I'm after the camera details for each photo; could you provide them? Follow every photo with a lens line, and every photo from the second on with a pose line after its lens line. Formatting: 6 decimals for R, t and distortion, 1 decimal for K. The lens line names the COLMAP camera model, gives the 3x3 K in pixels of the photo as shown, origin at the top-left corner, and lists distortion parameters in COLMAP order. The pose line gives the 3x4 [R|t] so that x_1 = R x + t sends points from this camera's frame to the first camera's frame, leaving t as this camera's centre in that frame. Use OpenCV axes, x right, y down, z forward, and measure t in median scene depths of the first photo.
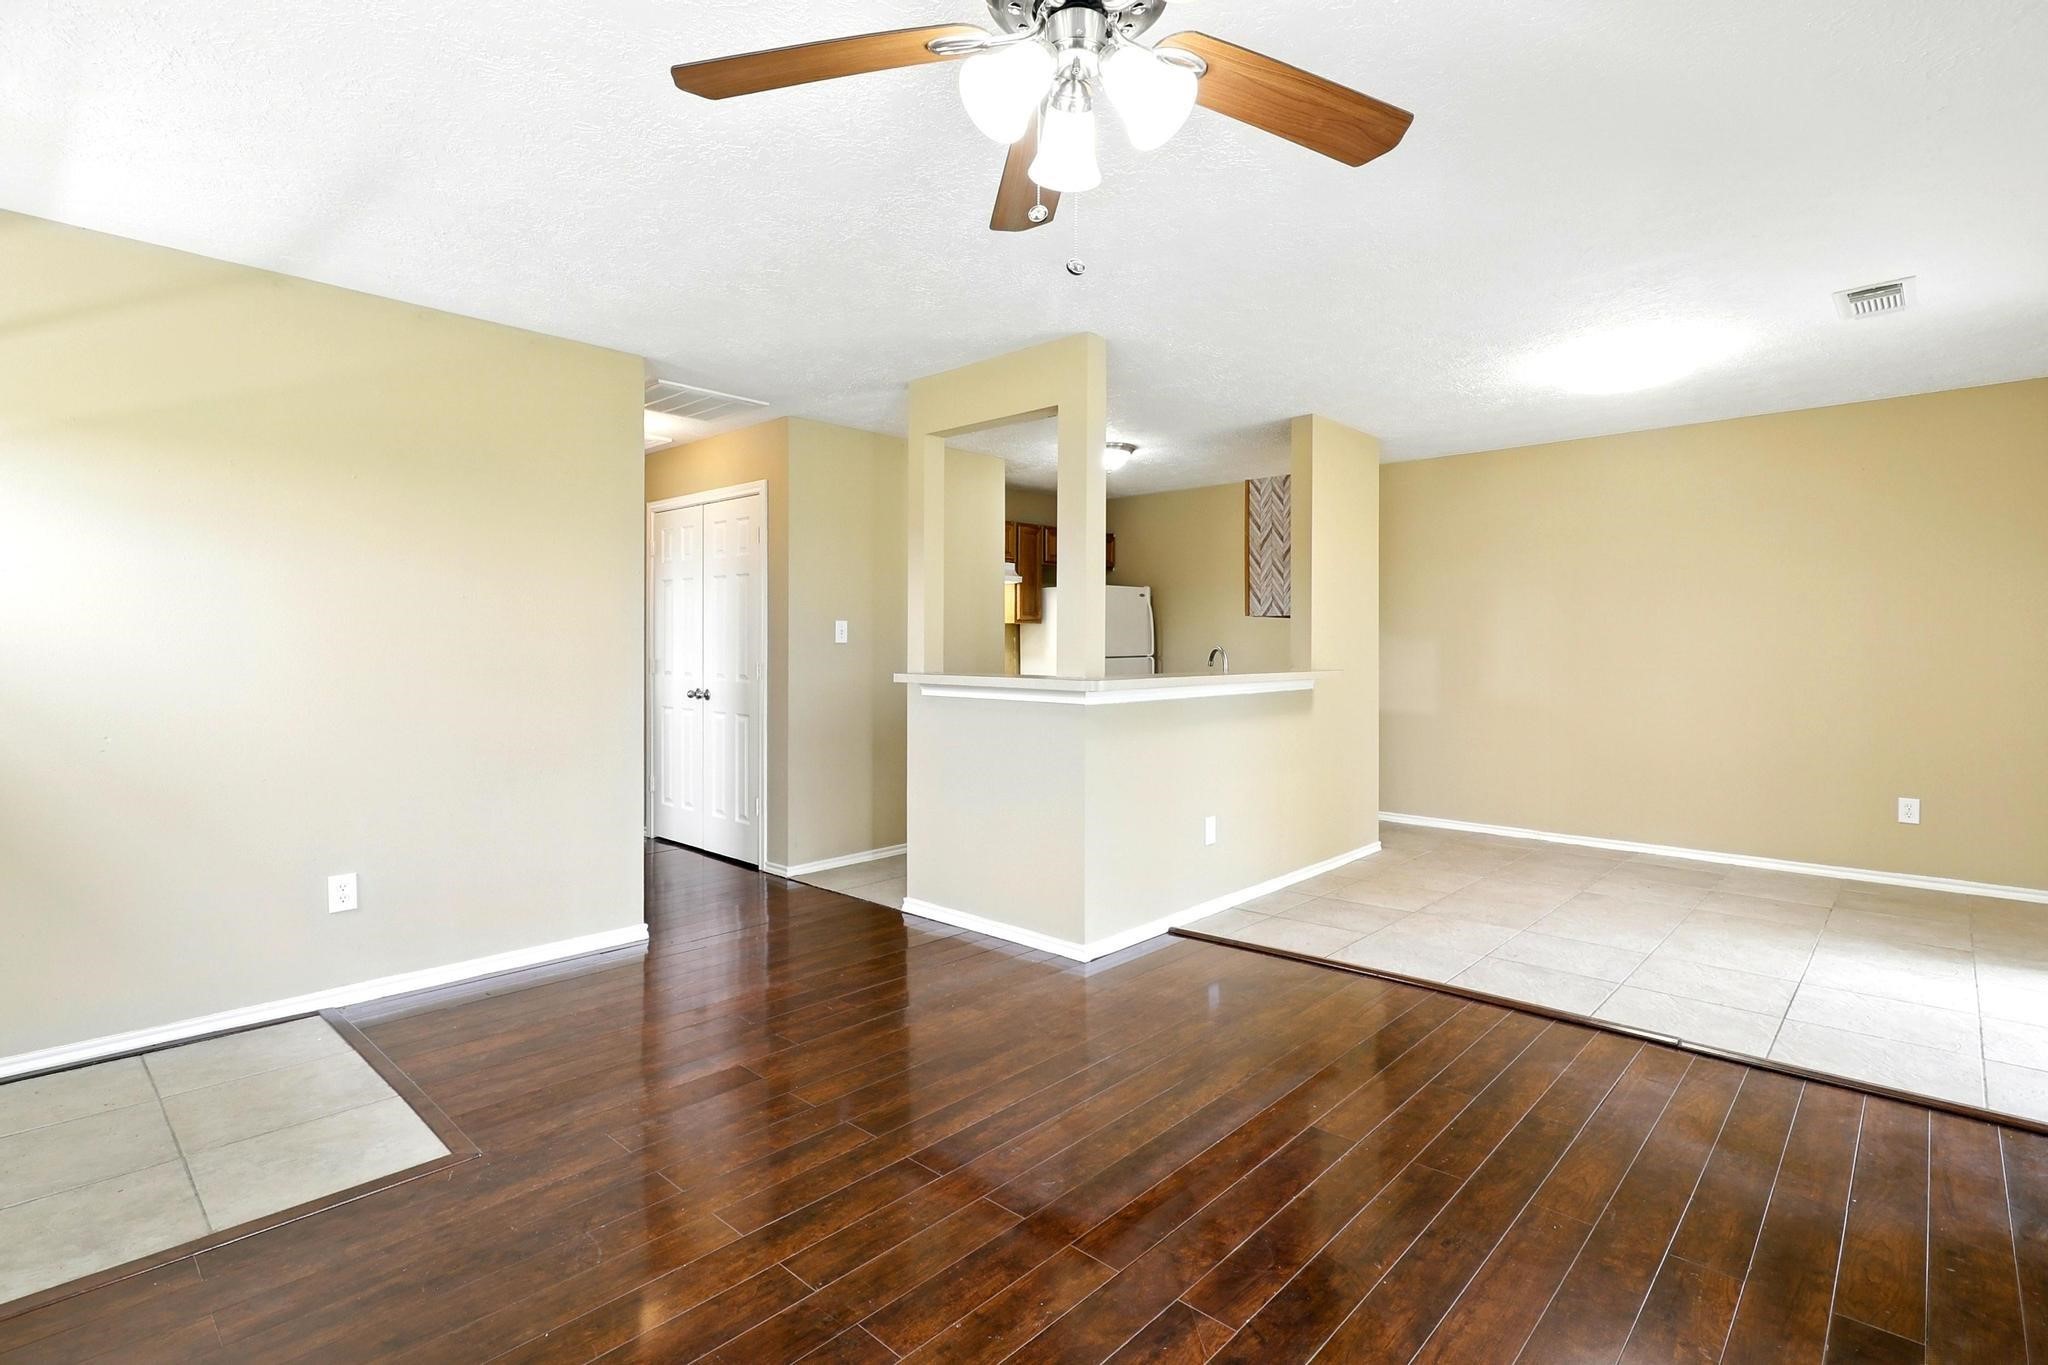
lens RADIAL K [[981.9, 0, 1029.1], [0, 981.9, 638.5], [0, 0, 1]] dist [0.002039, 0.000252]
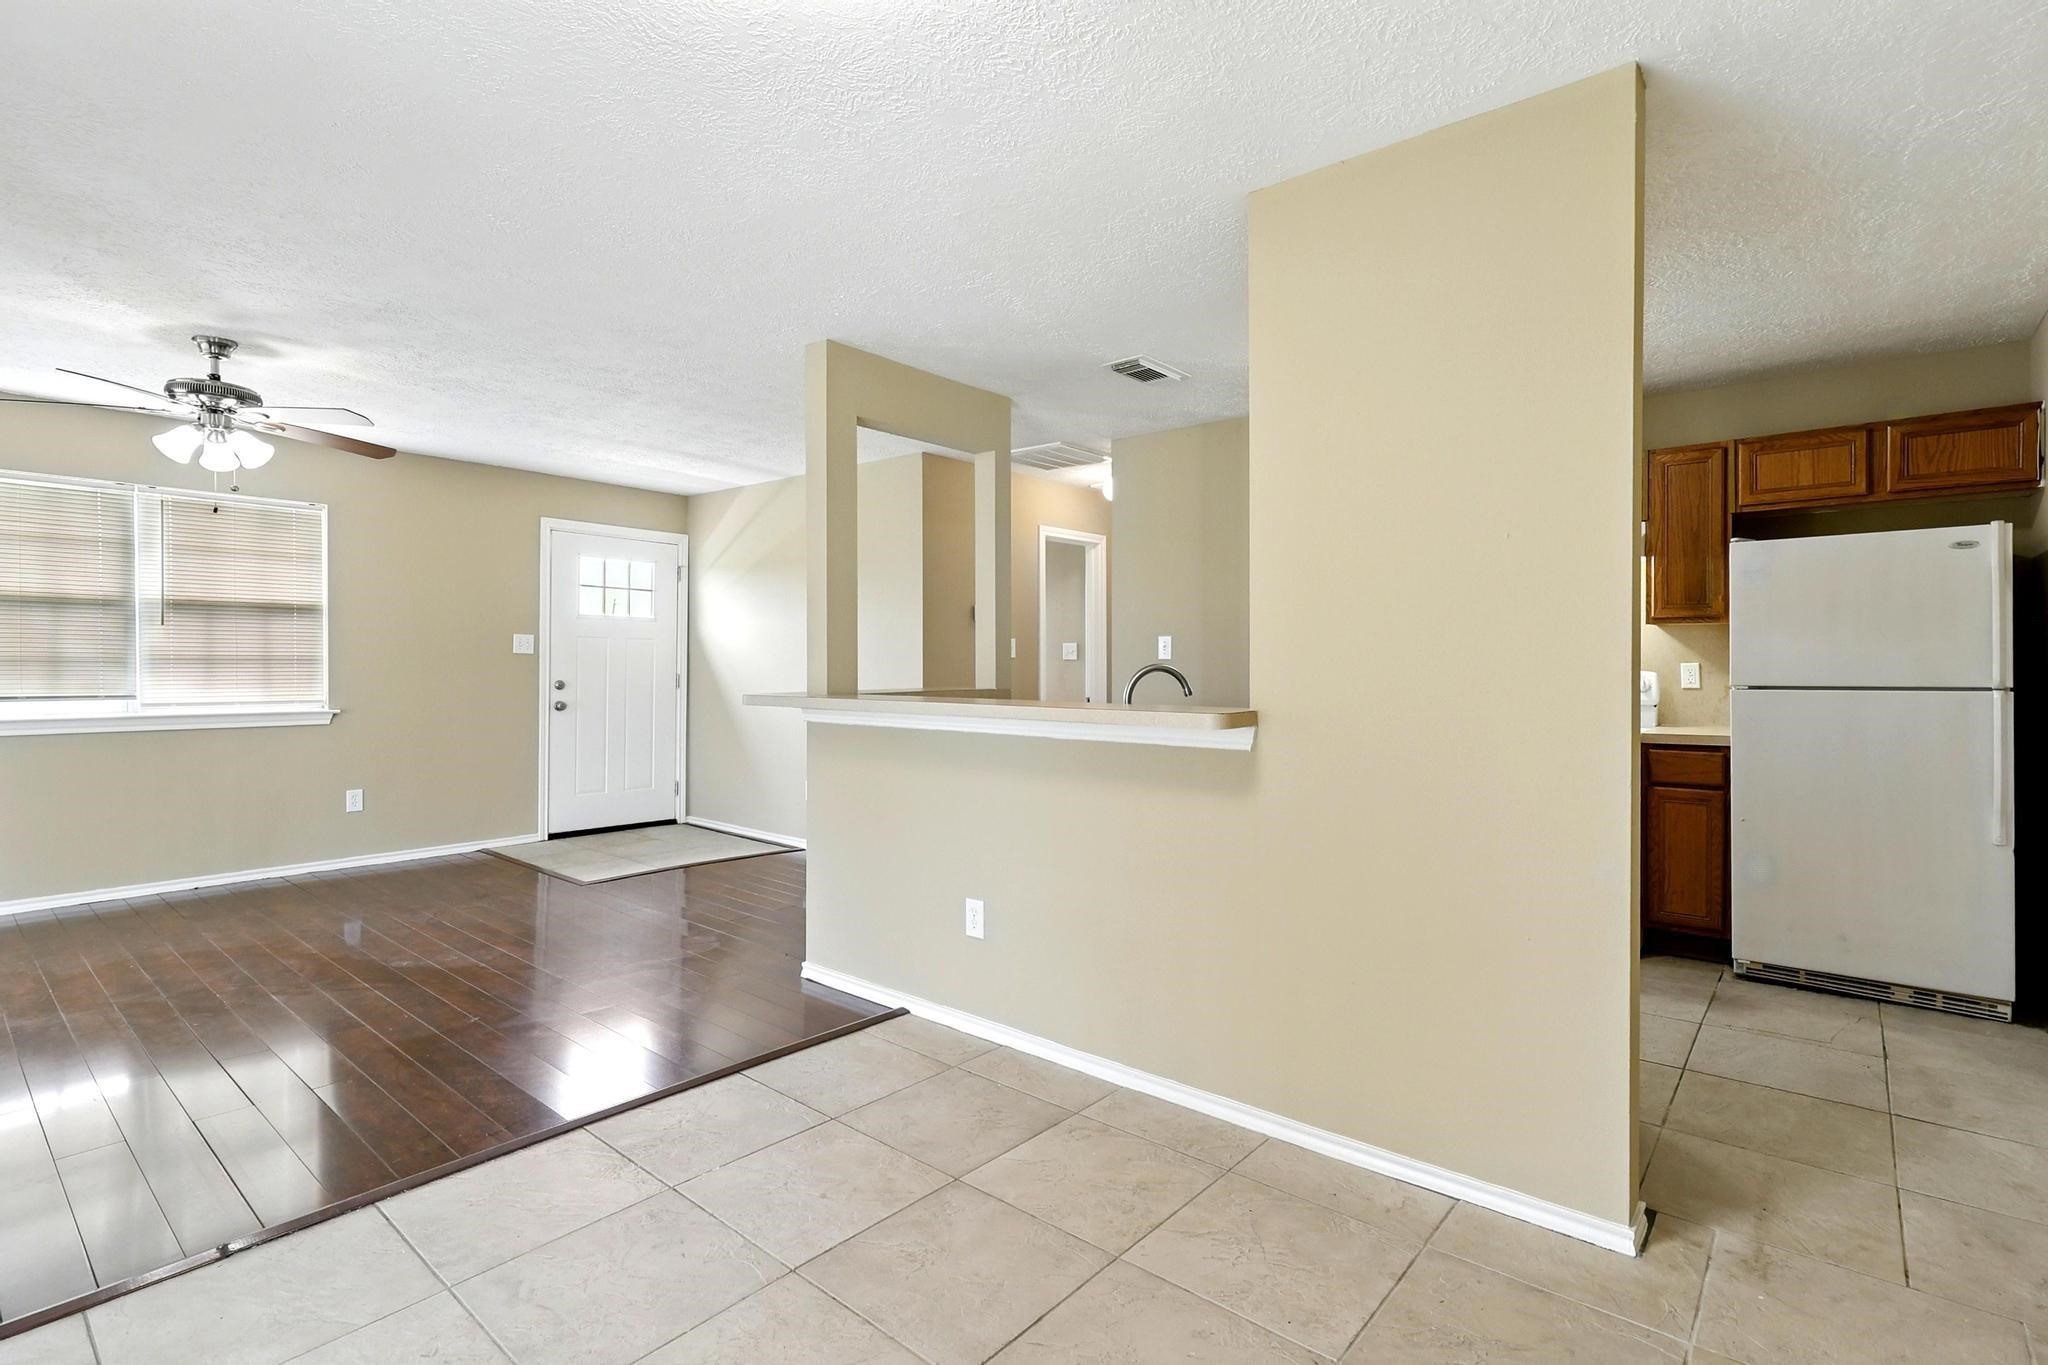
lens RADIAL K [[961.1, 0, 1031.9], [0, 961.1, 665.0], [0, 0, 1]] dist [0.000529, -0.000505]
pose [[0.050510, 0.002082, -0.998721, 0.836129], [0.004989, 0.999985, 0.002337, 0.008010], [0.998711, -0.005101, 0.050499, 0.945938]]
